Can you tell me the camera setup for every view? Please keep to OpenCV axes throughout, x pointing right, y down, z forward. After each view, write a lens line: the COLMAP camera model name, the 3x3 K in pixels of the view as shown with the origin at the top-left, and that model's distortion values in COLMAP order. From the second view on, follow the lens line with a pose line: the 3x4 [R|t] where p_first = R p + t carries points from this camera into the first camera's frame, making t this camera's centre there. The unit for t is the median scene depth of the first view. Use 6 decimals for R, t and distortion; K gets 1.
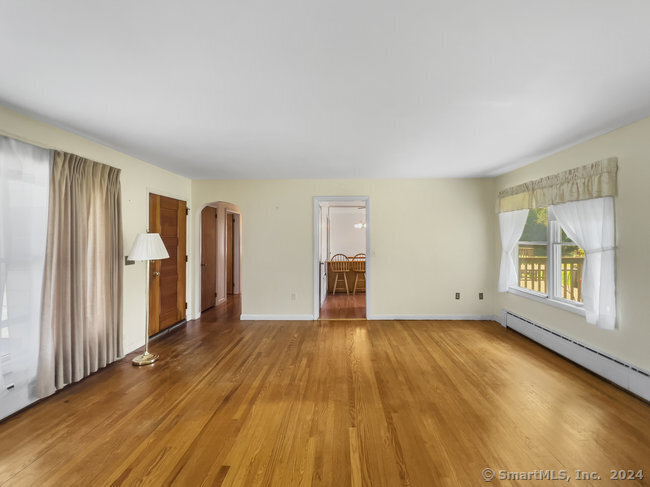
lens RADIAL K [[282.6, 0, 334.7], [0, 282.6, 235.1], [0, 0, 1]] dist [-0.000903, -0.000176]
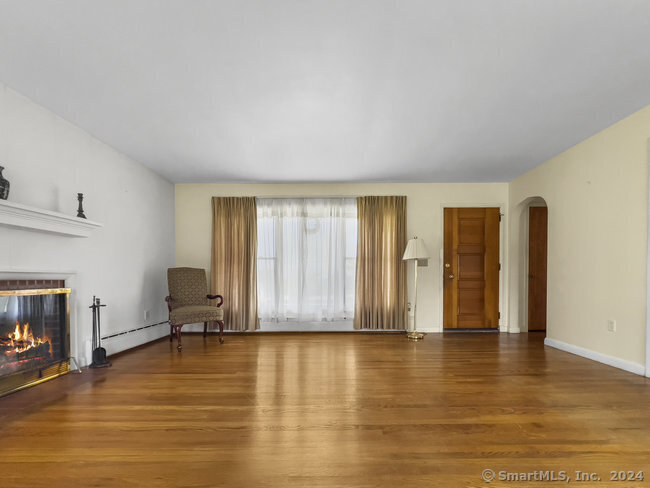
lens RADIAL K [[280.4, 0, 326.4], [0, 280.4, 281.2], [0, 0, 1]] dist [-0.002242, -0.000145]
pose [[0.009384, 0.018487, -0.999785, 0.521903], [0.011123, 0.999765, 0.018591, 0.131194], [0.999894, -0.011295, 0.009176, 0.487876]]
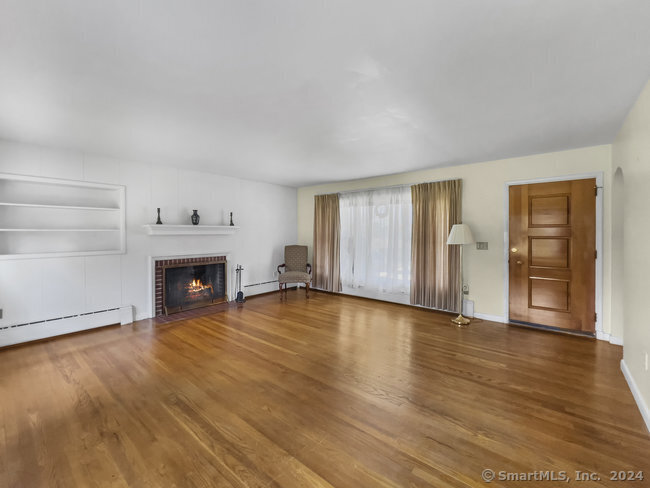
lens RADIAL K [[263.0, 0, 326.8], [0, 263.0, 234.1], [0, 0, 1]] dist [0.001198, 0.000348]
pose [[-0.605973, 0.012231, -0.795391, 0.562657], [0.011303, 0.999913, 0.006765, 0.020042], [0.795405, -0.004891, -0.606059, 1.045051]]
